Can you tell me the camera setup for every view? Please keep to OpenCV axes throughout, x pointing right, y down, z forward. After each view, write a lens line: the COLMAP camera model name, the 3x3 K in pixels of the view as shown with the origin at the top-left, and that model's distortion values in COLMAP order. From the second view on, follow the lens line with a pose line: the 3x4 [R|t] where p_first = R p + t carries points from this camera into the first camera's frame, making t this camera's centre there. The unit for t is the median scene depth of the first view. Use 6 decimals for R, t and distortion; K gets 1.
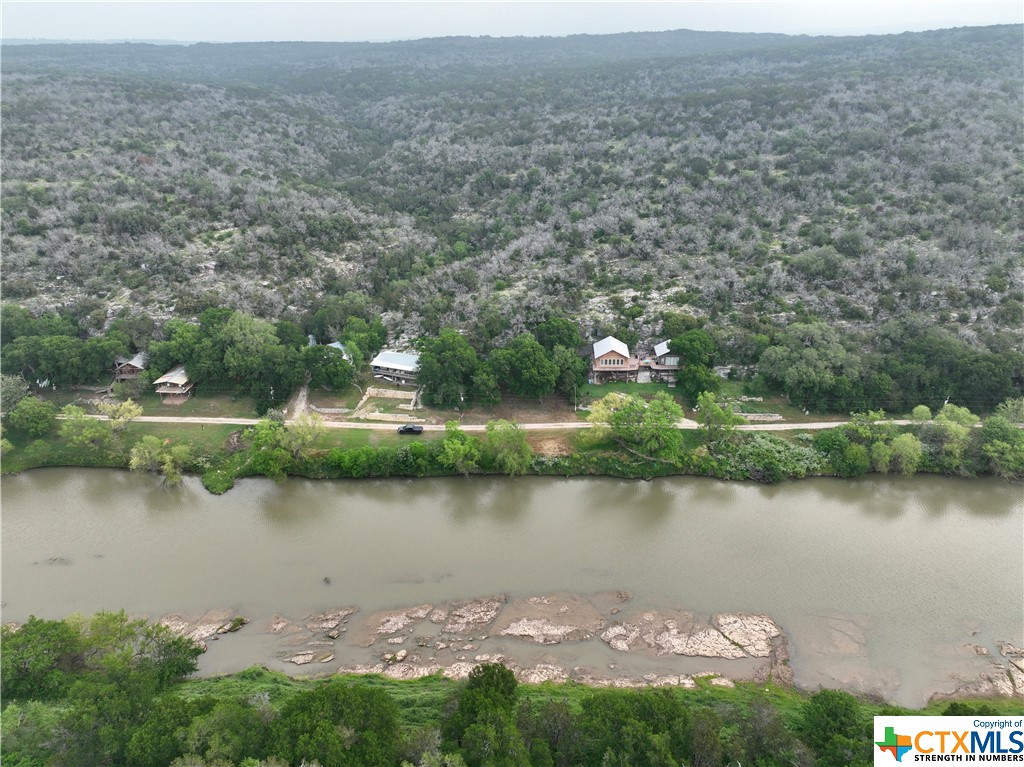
lens RADIAL K [[716.6, 0, 512.0], [0, 716.6, 383.5], [0, 0, 1]] dist [0.005974, 0.006284]
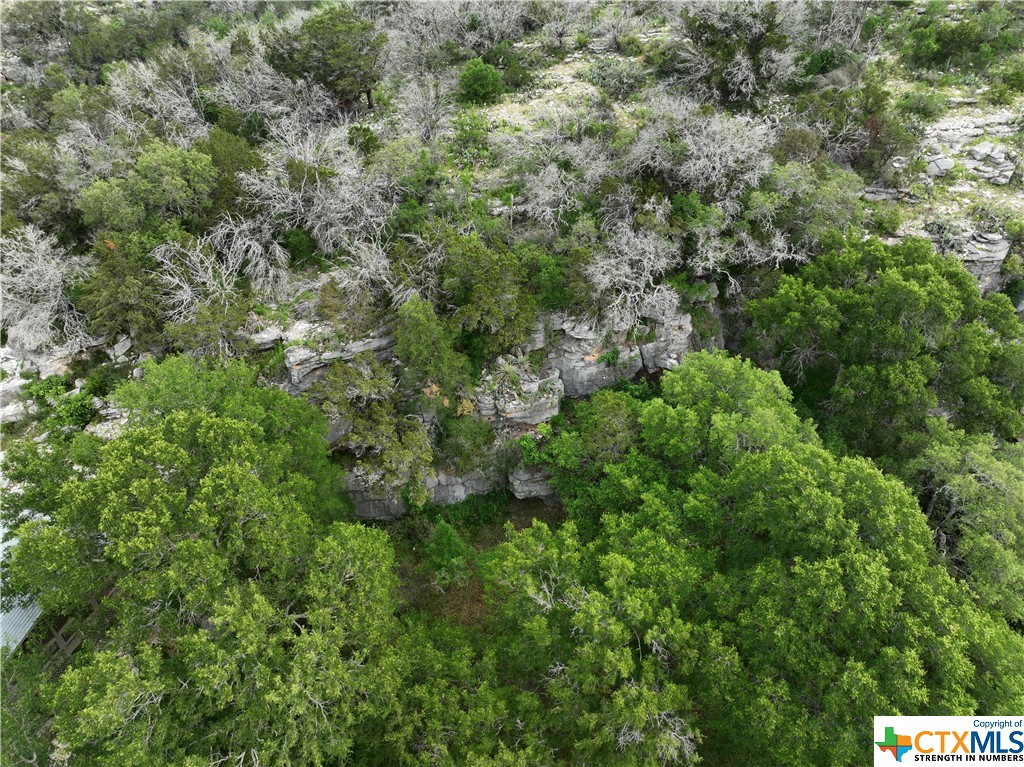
lens RADIAL K [[716.6, 0, 512.0], [0, 716.6, 383.5], [0, 0, 1]] dist [0.005974, 0.006284]
pose [[0.994246, -0.067245, 0.083387, -0.036564], [0.051203, 0.982067, 0.181446, -0.096700], [-0.094093, -0.176132, 0.979859, 0.874937]]
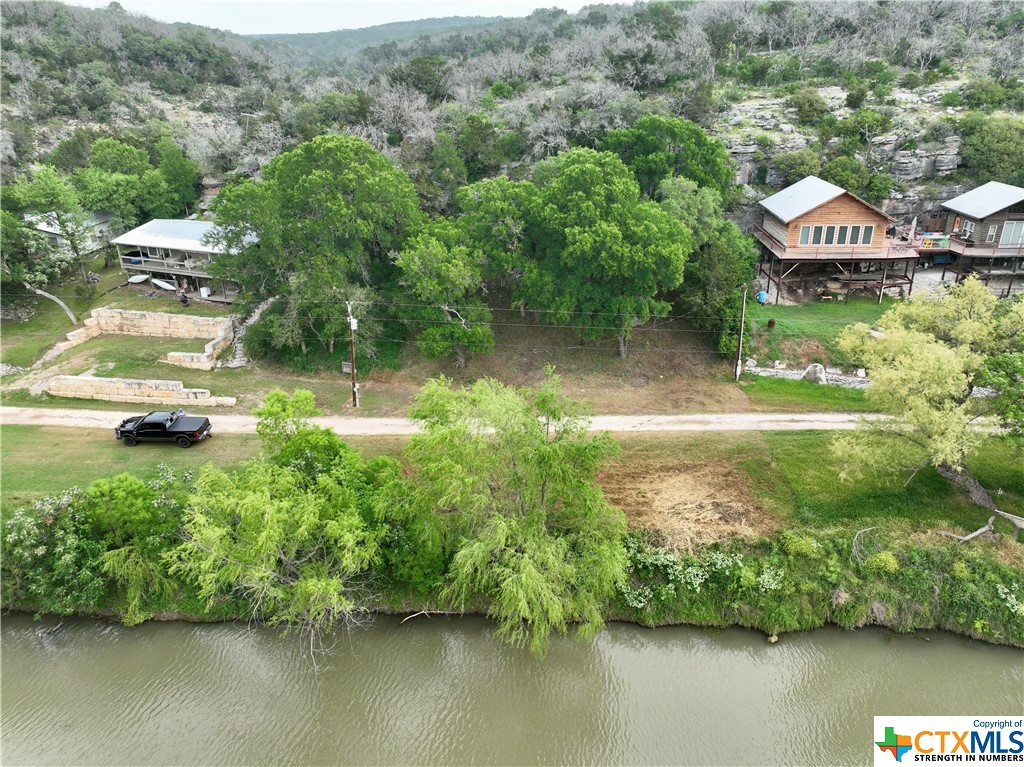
lens RADIAL K [[716.6, 0, 512.0], [0, 716.6, 383.5], [0, 0, 1]] dist [0.005974, 0.006284]
pose [[0.999837, 0.012182, -0.013343, -0.002839], [-0.012711, 0.999107, -0.040299, 0.053322], [0.012840, 0.040462, 0.999099, 0.685653]]
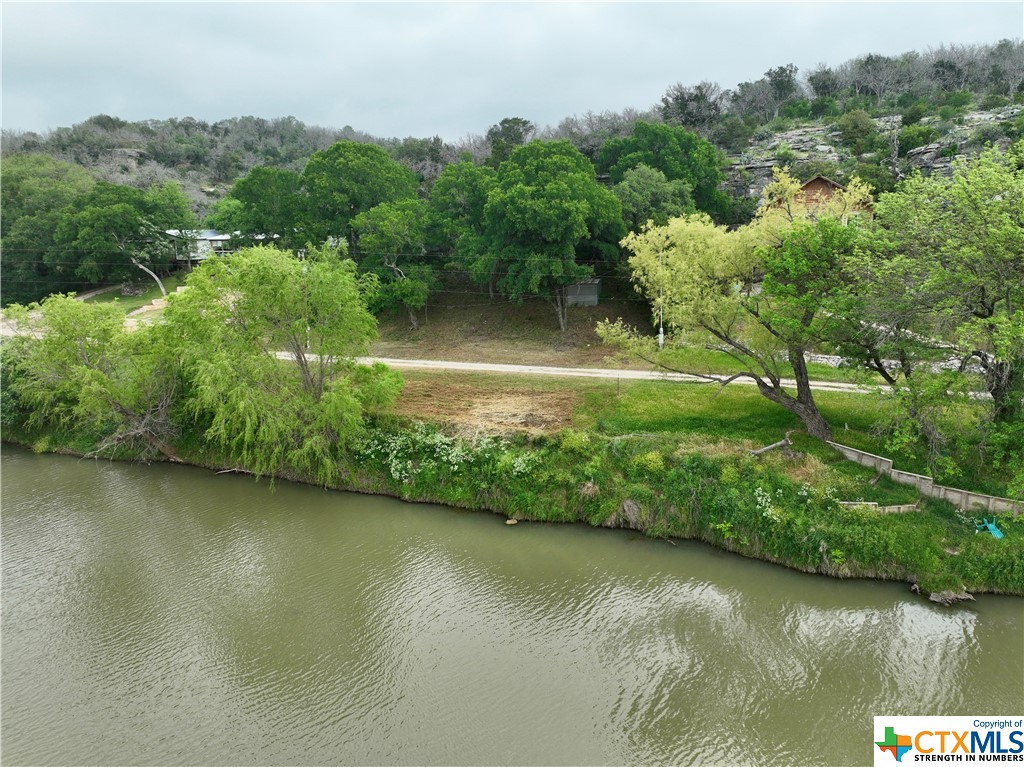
lens RADIAL K [[716.6, 0, 512.0], [0, 716.6, 383.5], [0, 0, 1]] dist [0.005974, 0.006284]
pose [[0.934818, 0.079676, -0.346073, 0.131854], [-0.157828, 0.966190, -0.203882, 0.119228], [0.318127, 0.245213, 0.915787, 0.708794]]
